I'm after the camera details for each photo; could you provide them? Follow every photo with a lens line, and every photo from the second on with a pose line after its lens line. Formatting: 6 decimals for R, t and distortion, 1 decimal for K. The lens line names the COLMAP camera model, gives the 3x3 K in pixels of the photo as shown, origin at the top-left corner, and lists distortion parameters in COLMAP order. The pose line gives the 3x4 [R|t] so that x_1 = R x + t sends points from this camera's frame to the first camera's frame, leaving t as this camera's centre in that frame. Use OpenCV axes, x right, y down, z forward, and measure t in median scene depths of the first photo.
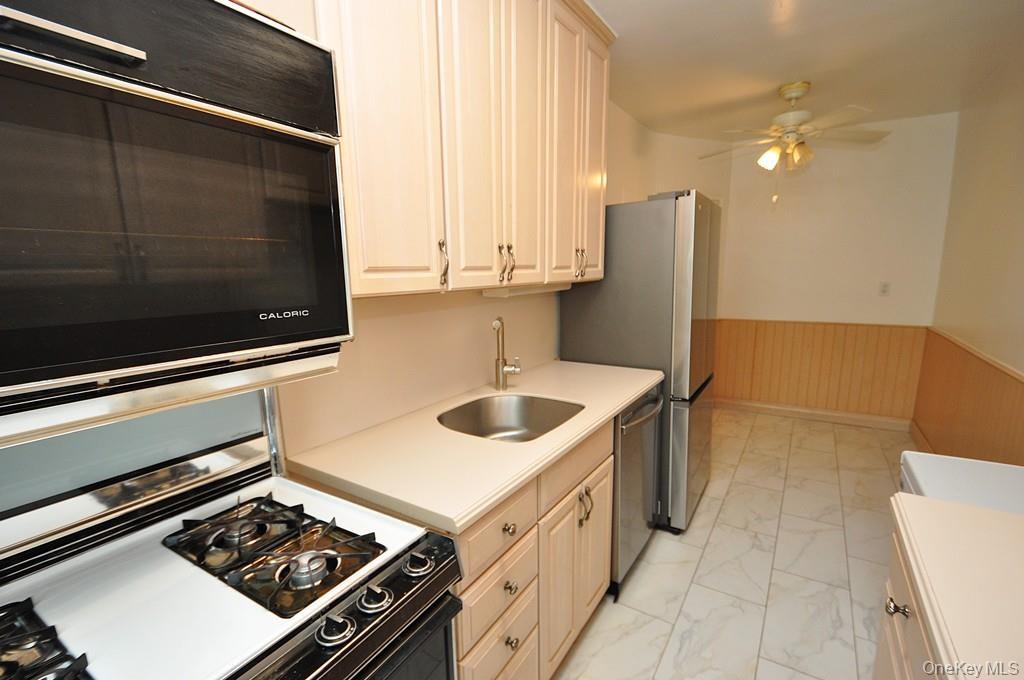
lens RADIAL K [[452.4, 0, 511.9], [0, 452.4, 353.7], [0, 0, 1]] dist [0.021425, -0.016555]
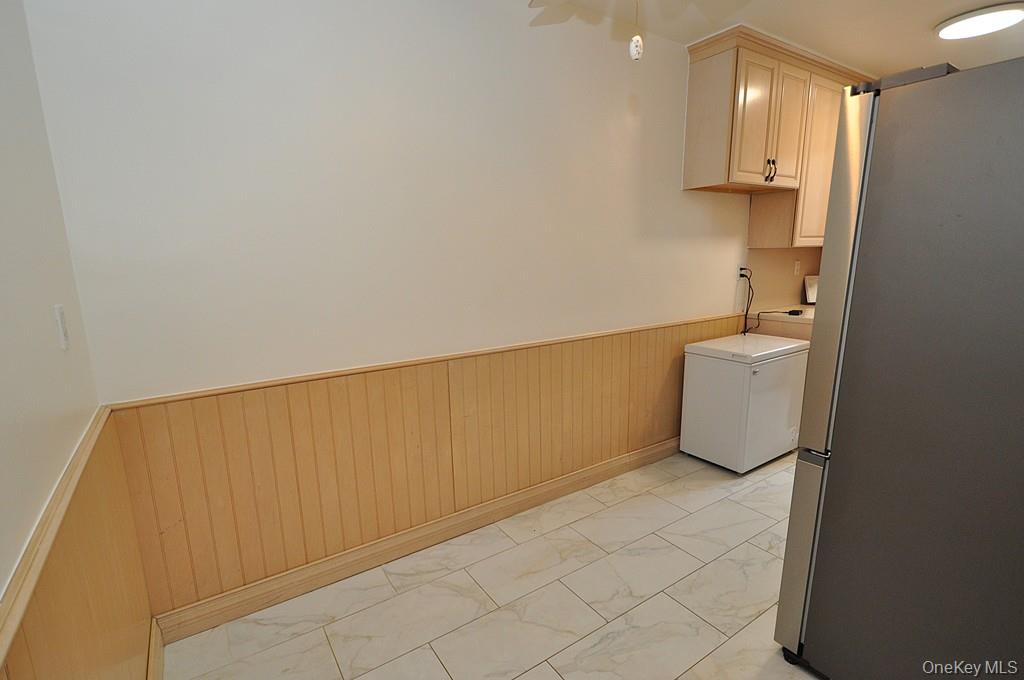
lens RADIAL K [[465.8, 0, 509.6], [0, 465.8, 354.1], [0, 0, 1]] dist [0.007798, -0.000673]
pose [[-0.909939, -0.042645, 0.412544, 0.541756], [0.118480, 0.926520, 0.357103, -0.275906], [-0.397459, 0.373820, -0.838025, 1.539383]]
